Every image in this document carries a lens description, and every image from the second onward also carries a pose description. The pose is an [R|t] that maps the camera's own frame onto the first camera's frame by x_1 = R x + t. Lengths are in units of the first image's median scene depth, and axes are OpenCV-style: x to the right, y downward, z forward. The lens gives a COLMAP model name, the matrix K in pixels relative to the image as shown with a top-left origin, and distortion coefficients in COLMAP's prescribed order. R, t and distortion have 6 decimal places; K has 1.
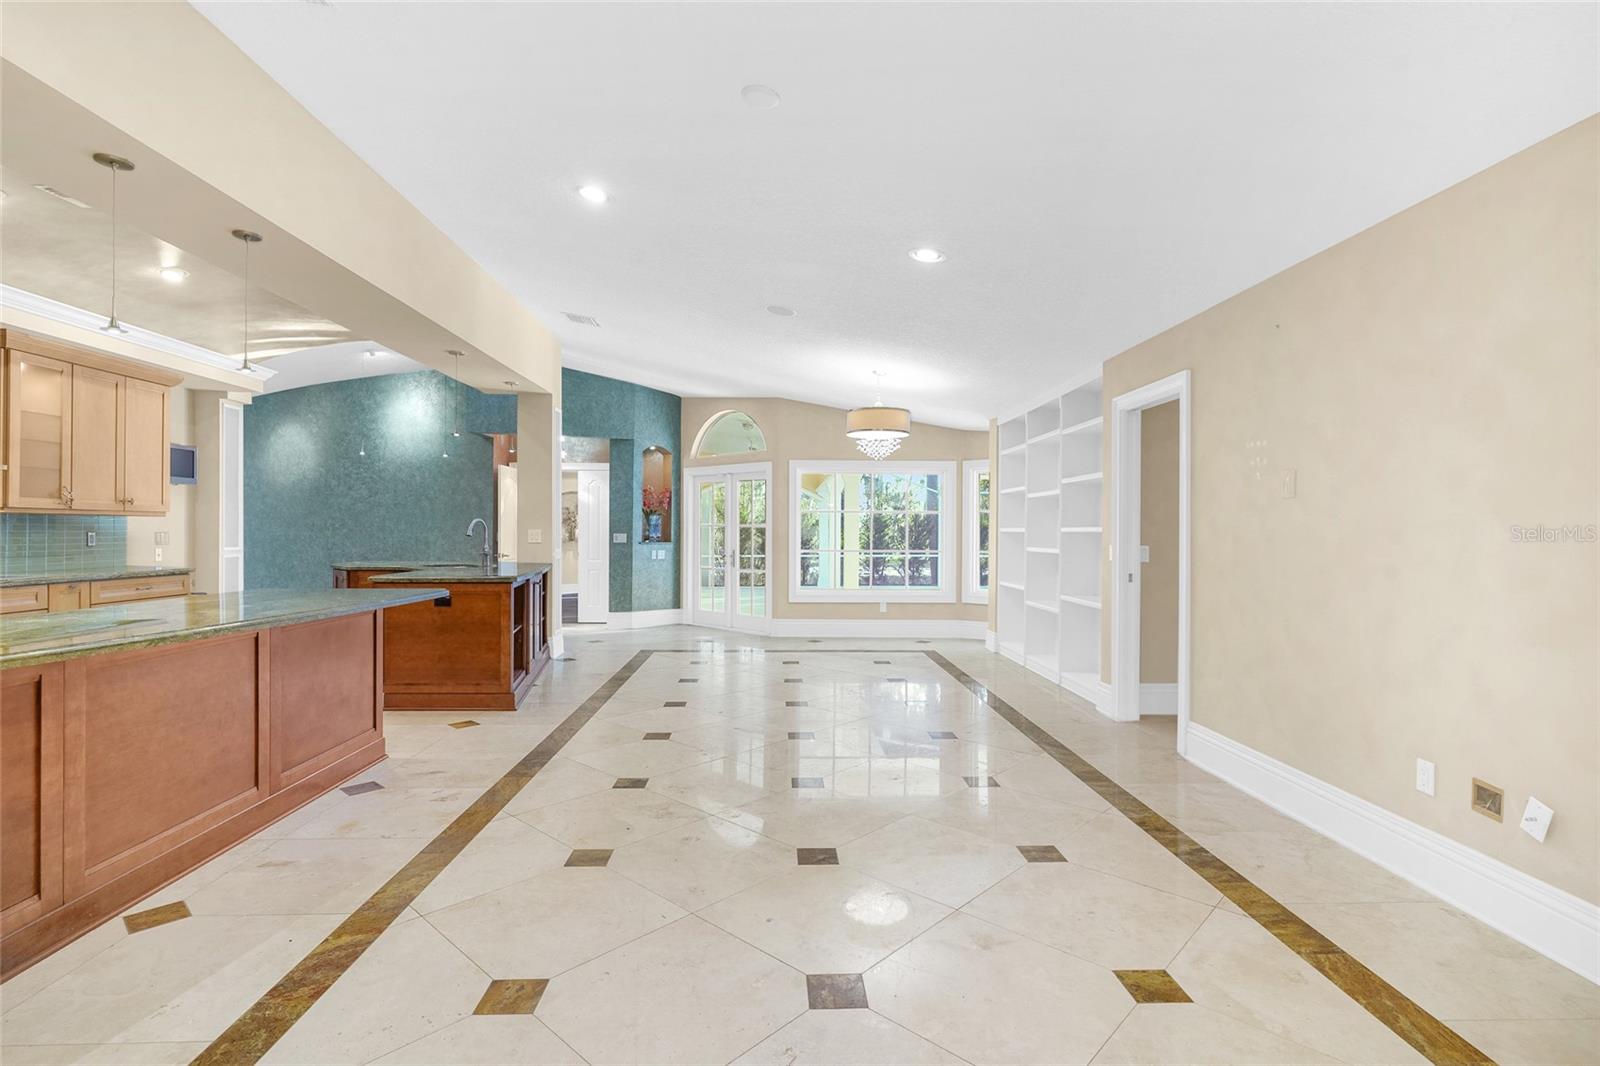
lens RADIAL K [[780.8, 0, 800.7], [0, 780.8, 532.1], [0, 0, 1]] dist [-0.002816, 0.002133]
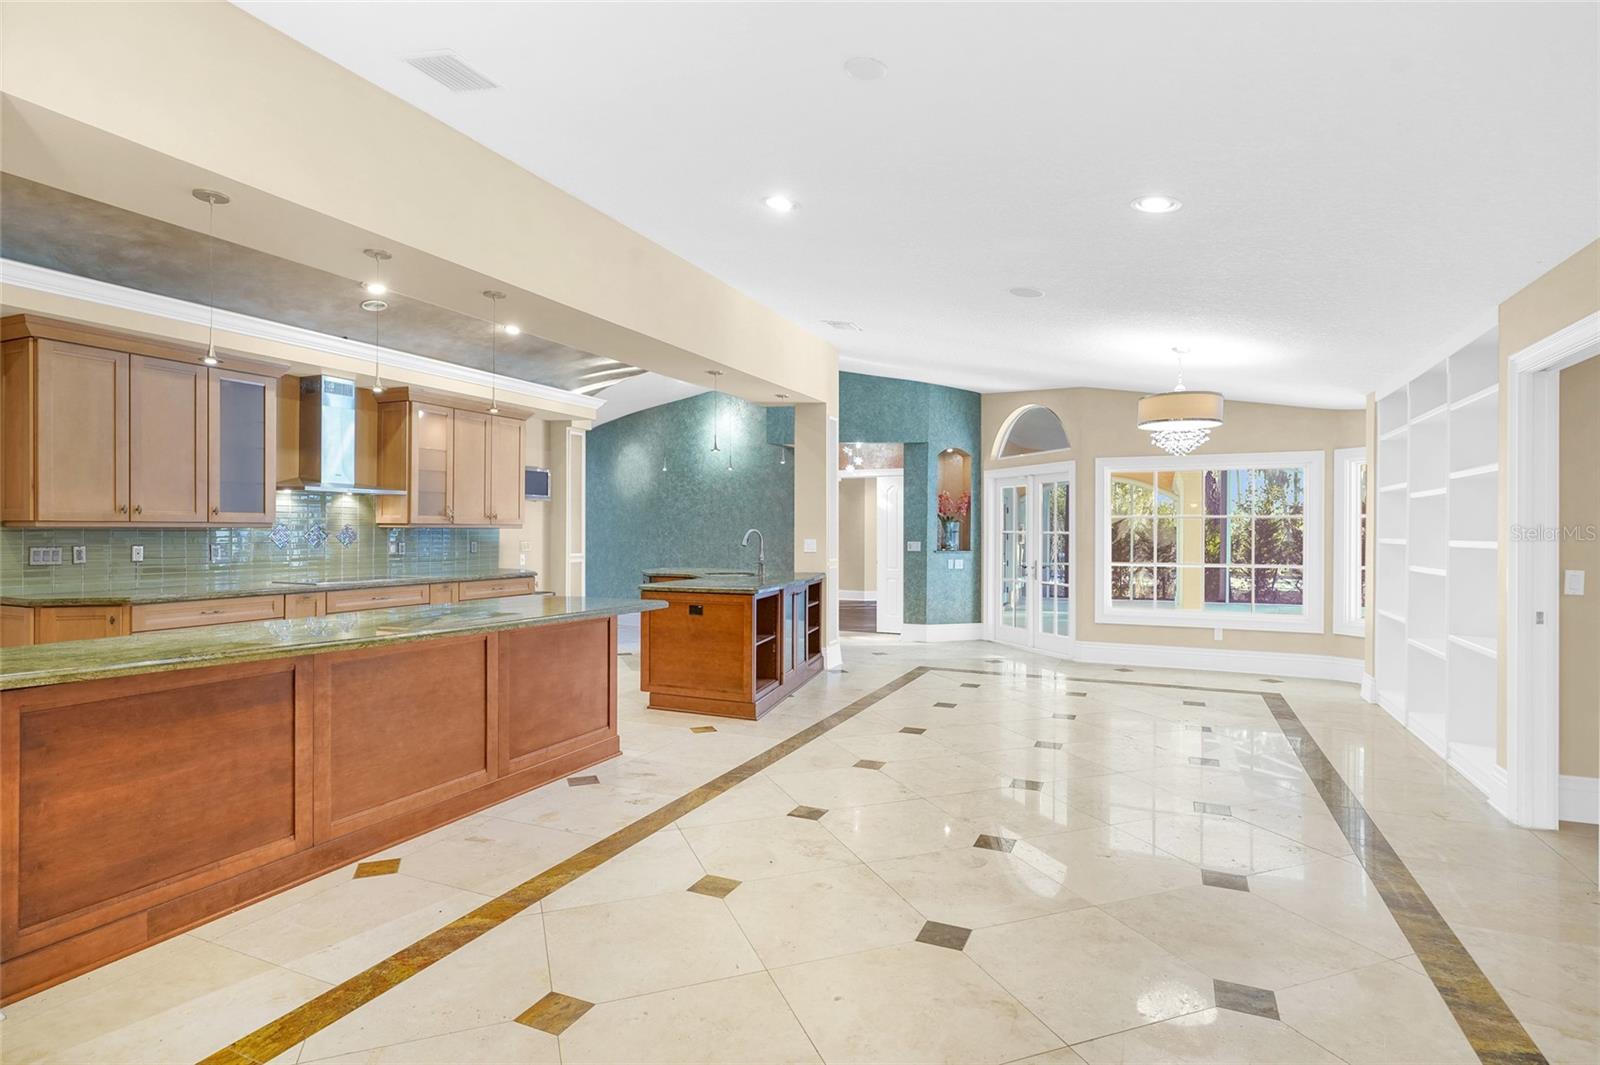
lens RADIAL K [[819.0, 0, 795.1], [0, 819.0, 530.3], [0, 0, 1]] dist [-0.008641, 0.007038]
pose [[0.893902, -0.001985, -0.448259, 0.149237], [0.000375, 0.999993, -0.003679, -0.013878], [0.448263, 0.003120, 0.893896, 0.066420]]
